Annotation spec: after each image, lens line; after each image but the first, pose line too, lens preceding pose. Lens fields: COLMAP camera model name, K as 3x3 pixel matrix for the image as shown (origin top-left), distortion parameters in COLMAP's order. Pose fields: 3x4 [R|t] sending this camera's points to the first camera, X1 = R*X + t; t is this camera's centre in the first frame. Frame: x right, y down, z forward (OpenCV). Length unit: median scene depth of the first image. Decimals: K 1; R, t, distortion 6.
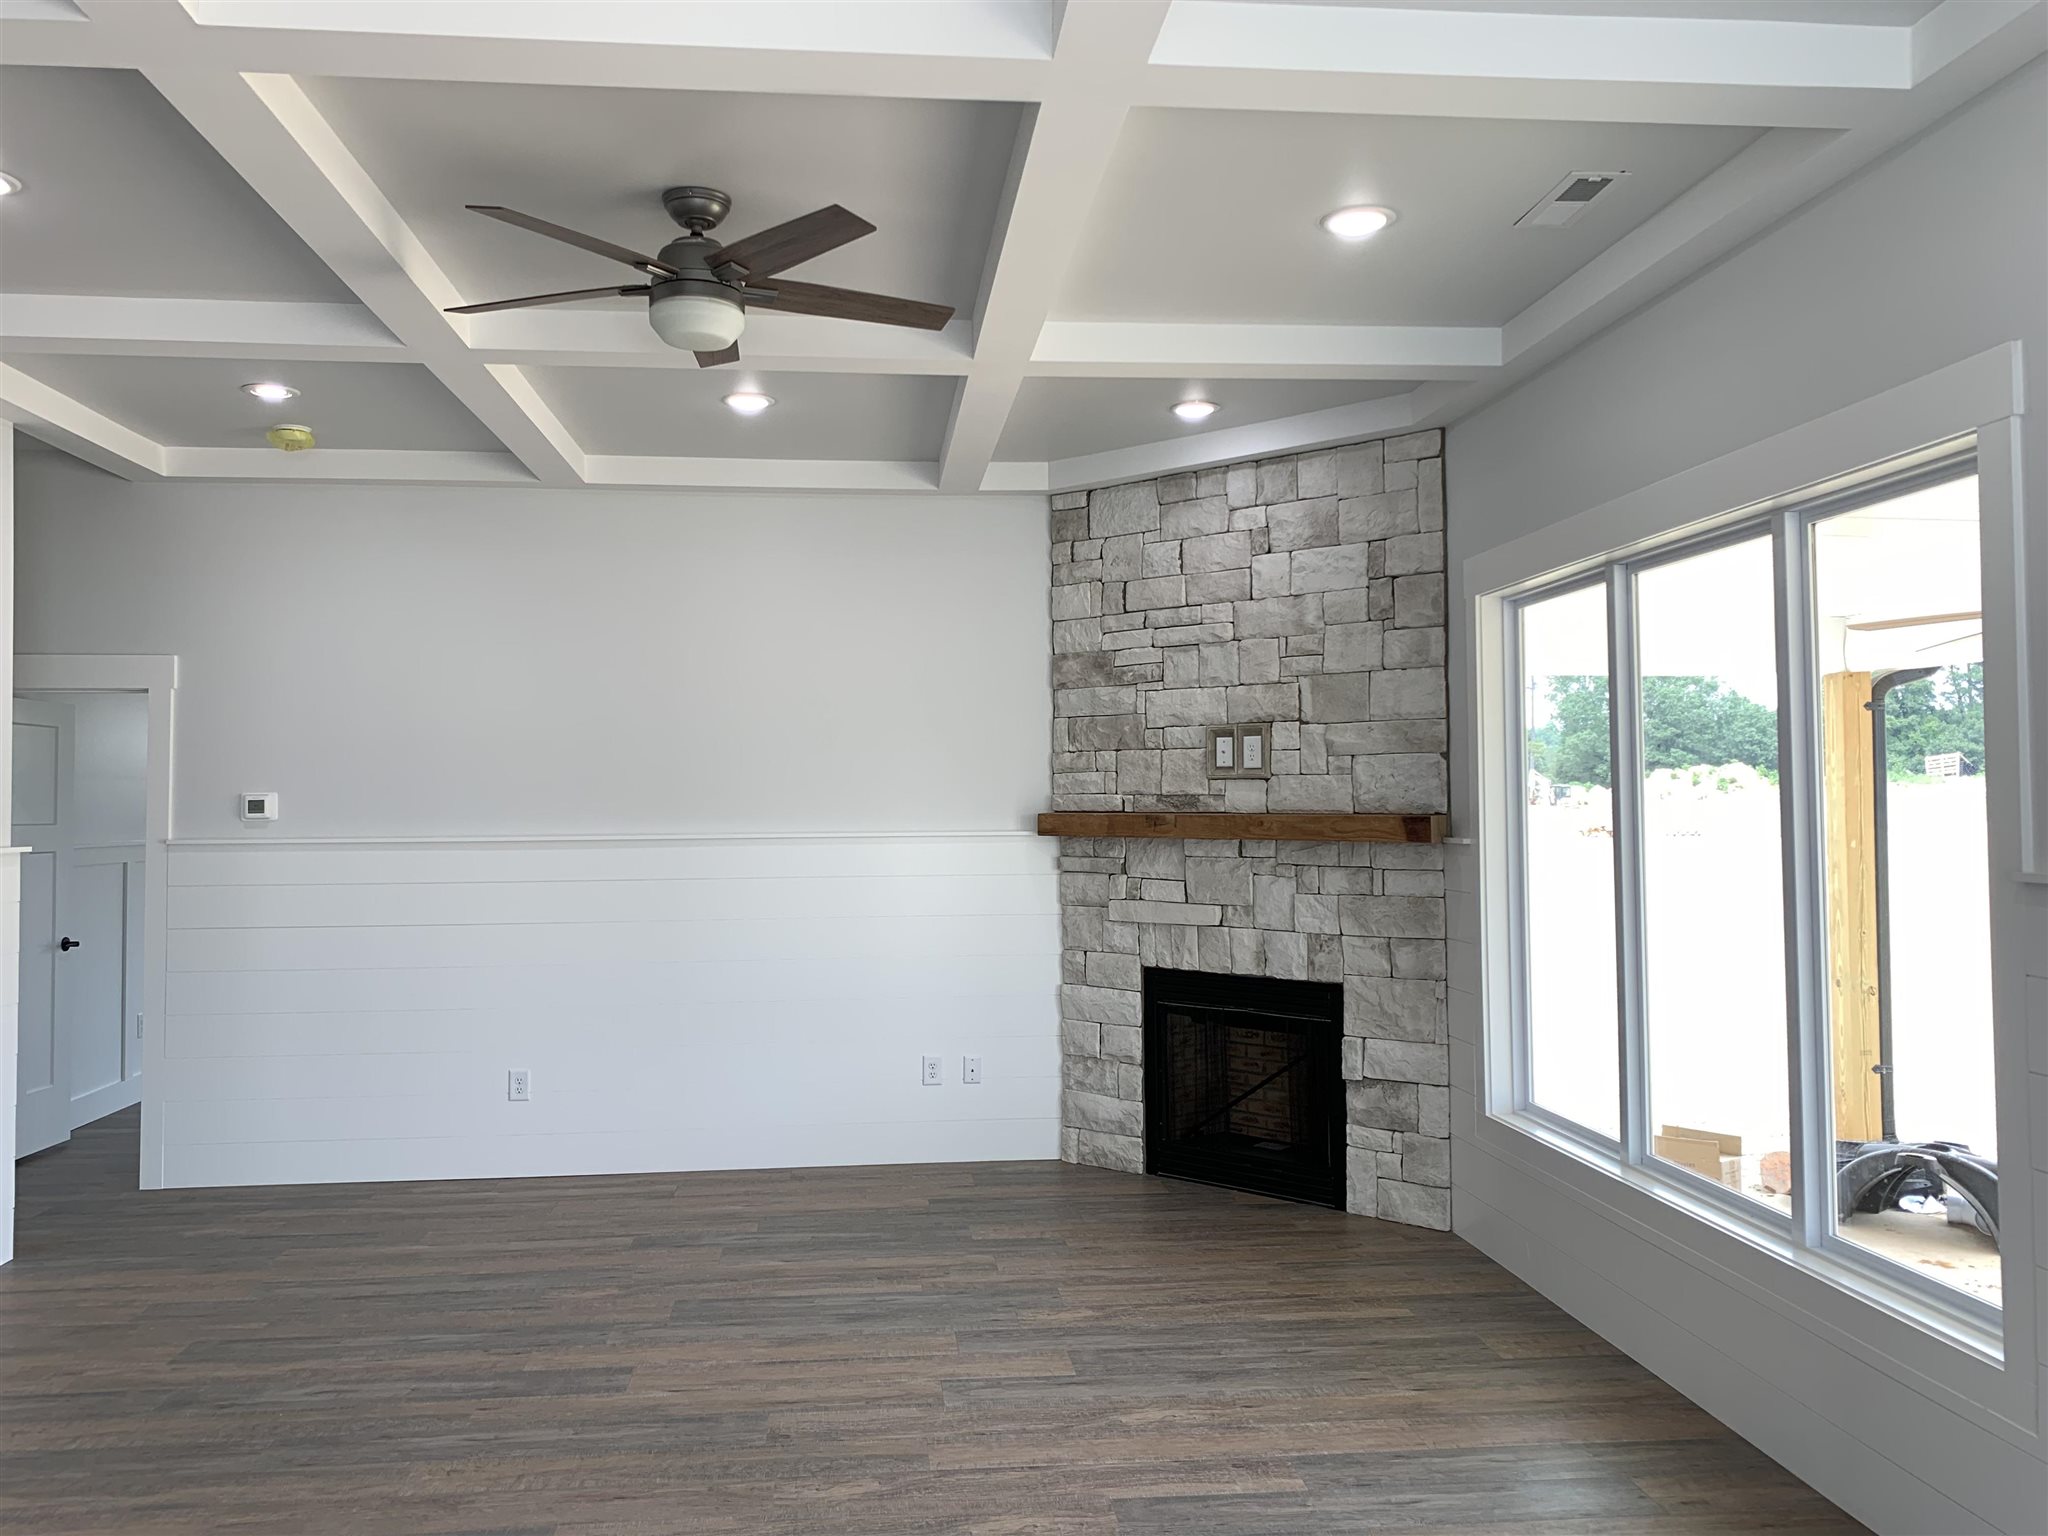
lens RADIAL K [[1594.7, 0, 1024.0], [0, 1594.7, 768.0], [0, 0, 1]] dist [0.183026, -0.209403]
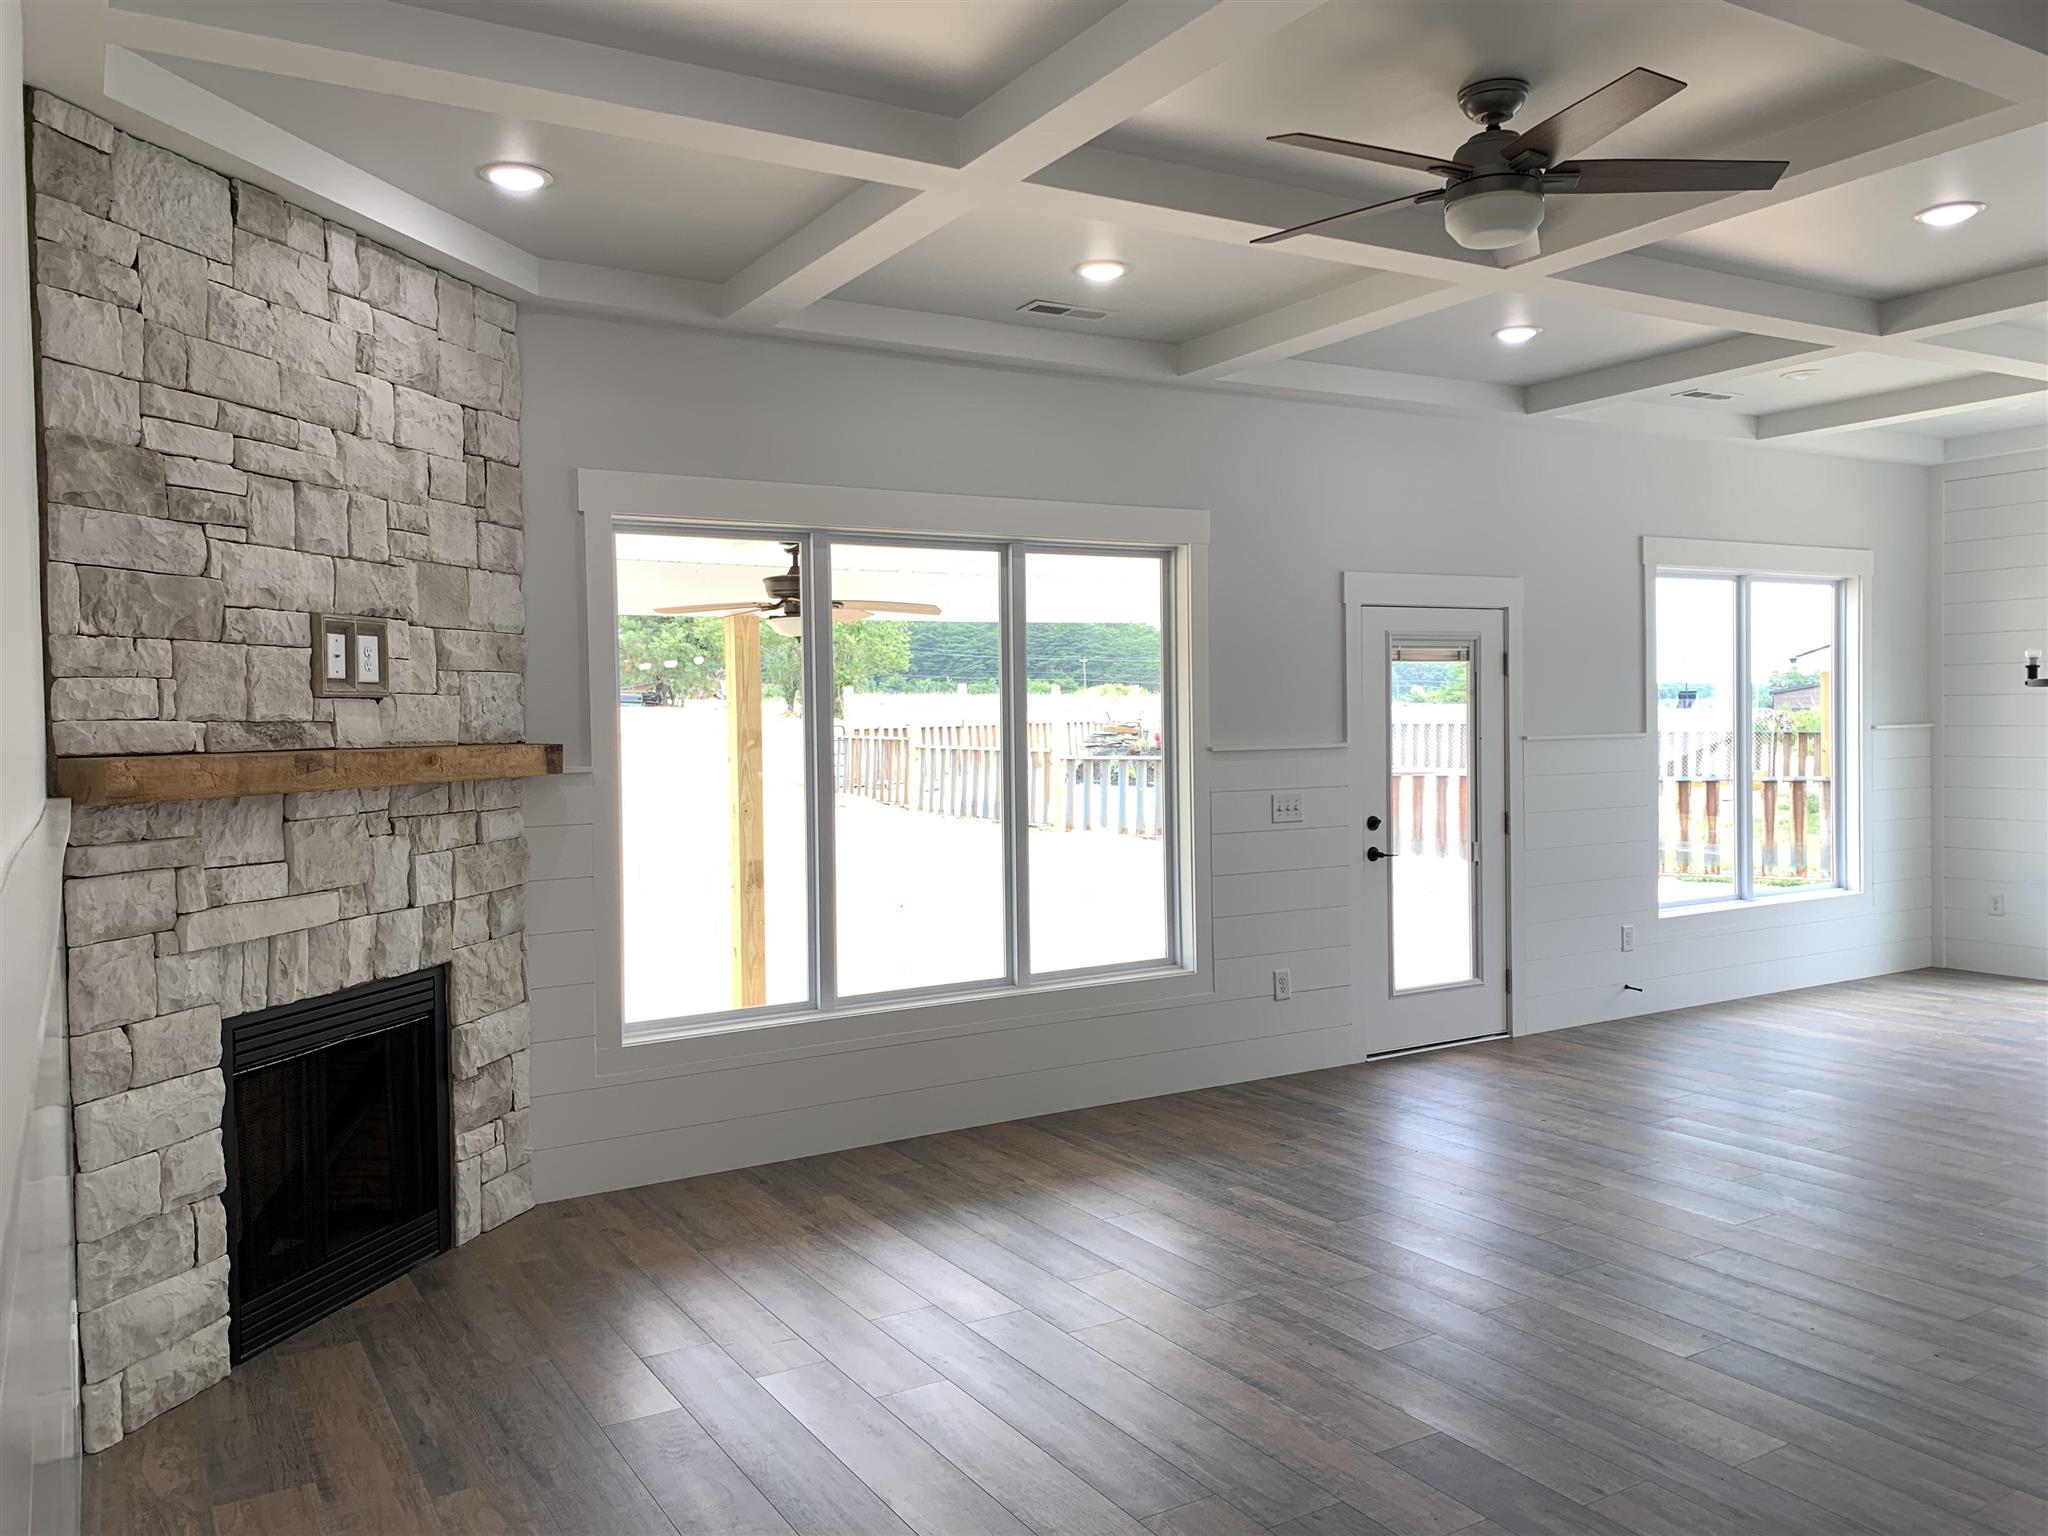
lens RADIAL K [[1566.8, 0, 1017.3], [0, 1566.8, 760.1], [0, 0, 1]] dist [0.026021, -0.004809]
pose [[-0.424336, -0.015657, 0.905370, -0.586662], [-0.004000, 0.999873, 0.015417, 0.021750], [-0.905496, 0.002920, -0.424345, 1.032378]]
